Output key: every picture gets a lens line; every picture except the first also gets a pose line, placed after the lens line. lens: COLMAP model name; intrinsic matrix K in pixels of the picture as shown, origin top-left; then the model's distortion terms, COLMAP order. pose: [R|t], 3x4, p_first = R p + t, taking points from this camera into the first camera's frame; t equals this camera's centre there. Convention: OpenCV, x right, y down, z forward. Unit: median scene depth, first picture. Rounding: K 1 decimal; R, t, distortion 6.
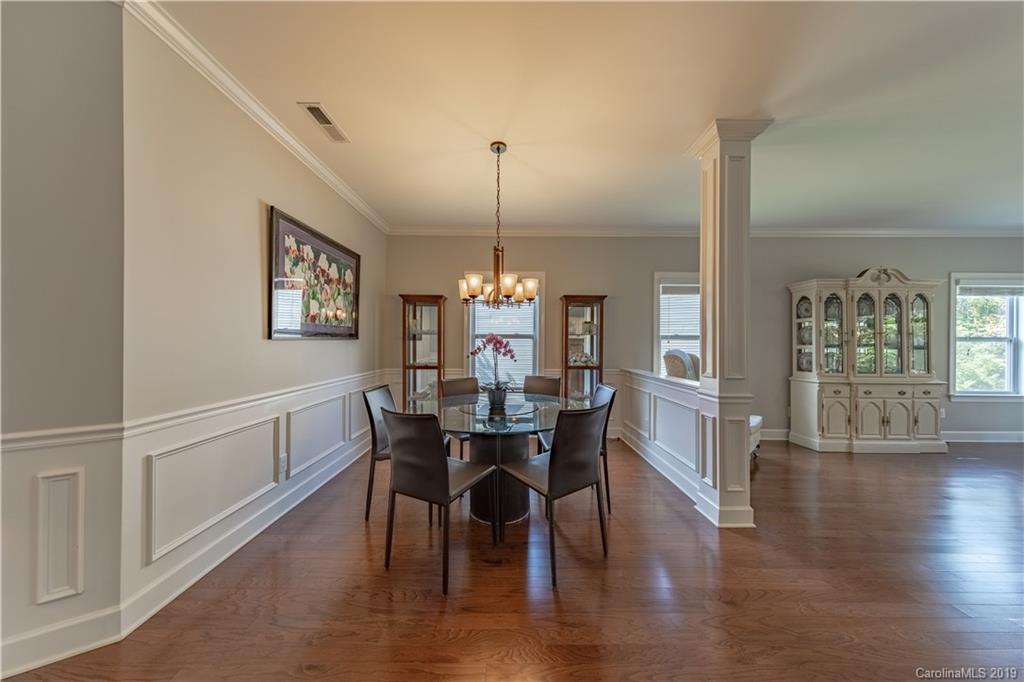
lens RADIAL K [[321.6, 0, 511.0], [0, 321.6, 341.8], [0, 0, 1]] dist [0.002623, -0.000284]
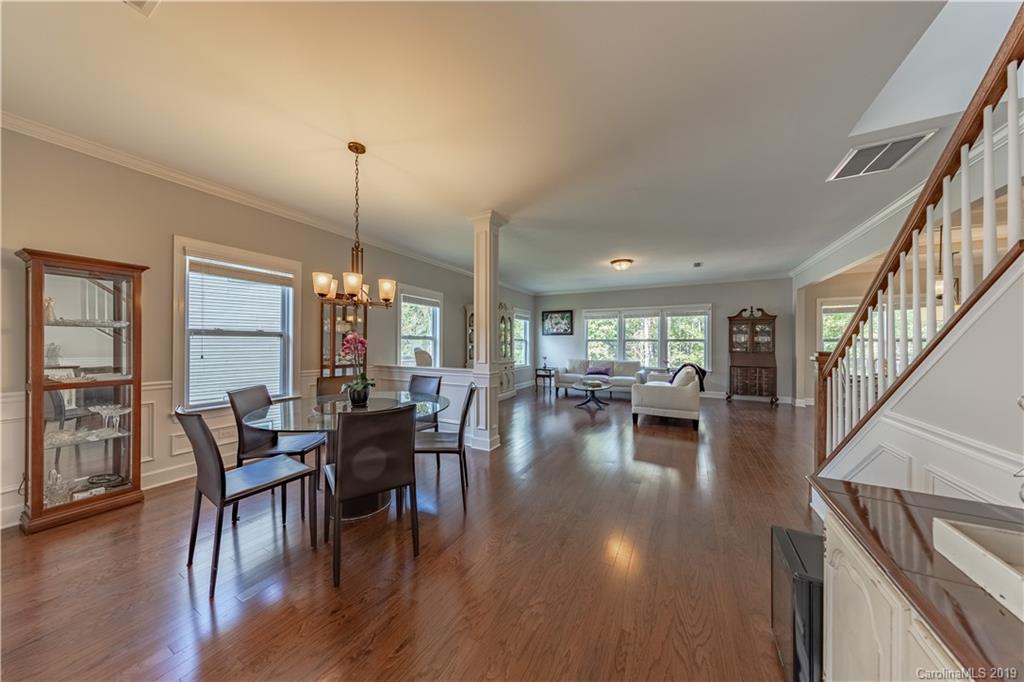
lens RADIAL K [[321.6, 0, 512.0], [0, 321.6, 343.3], [0, 0, 1]] dist [0.002623, -0.000284]
pose [[0.470784, -0.003988, 0.882239, -0.460471], [-0.003320, 0.999975, 0.006291, -0.000621], [-0.882242, -0.005891, 0.470759, 0.062535]]
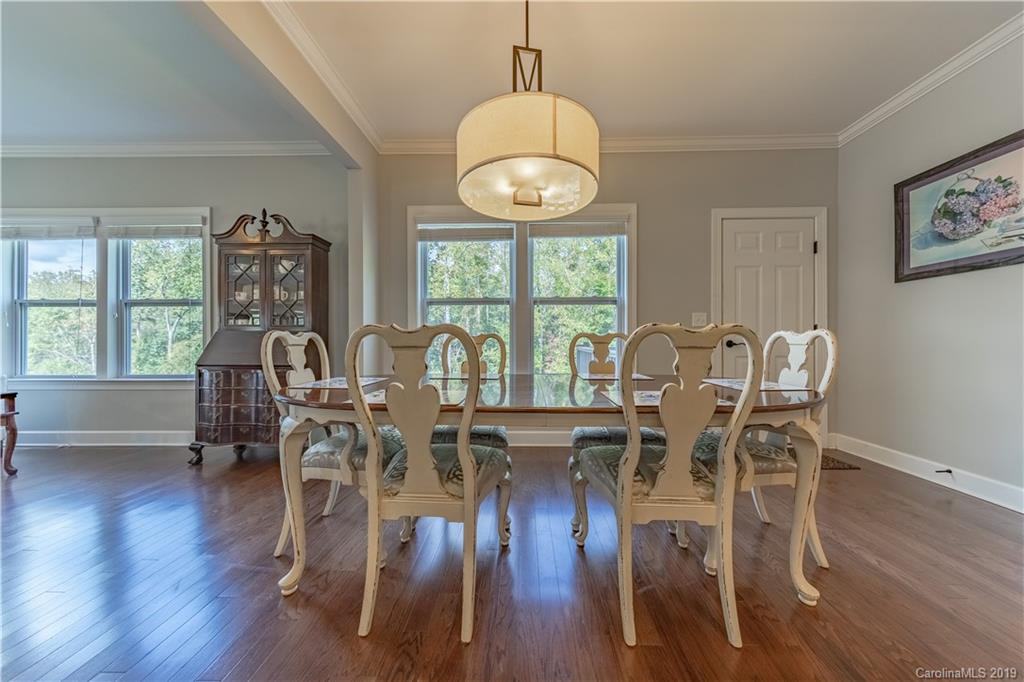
lens RADIAL K [[321.6, 0, 531.2], [0, 321.6, 347.1], [0, 0, 1]] dist [0.002623, -0.000284]
pose [[-0.007762, -0.015651, 0.999847, 1.079911], [-0.001851, 0.999876, 0.015637, 0.088289], [-0.999968, -0.001729, -0.007790, -0.865714]]
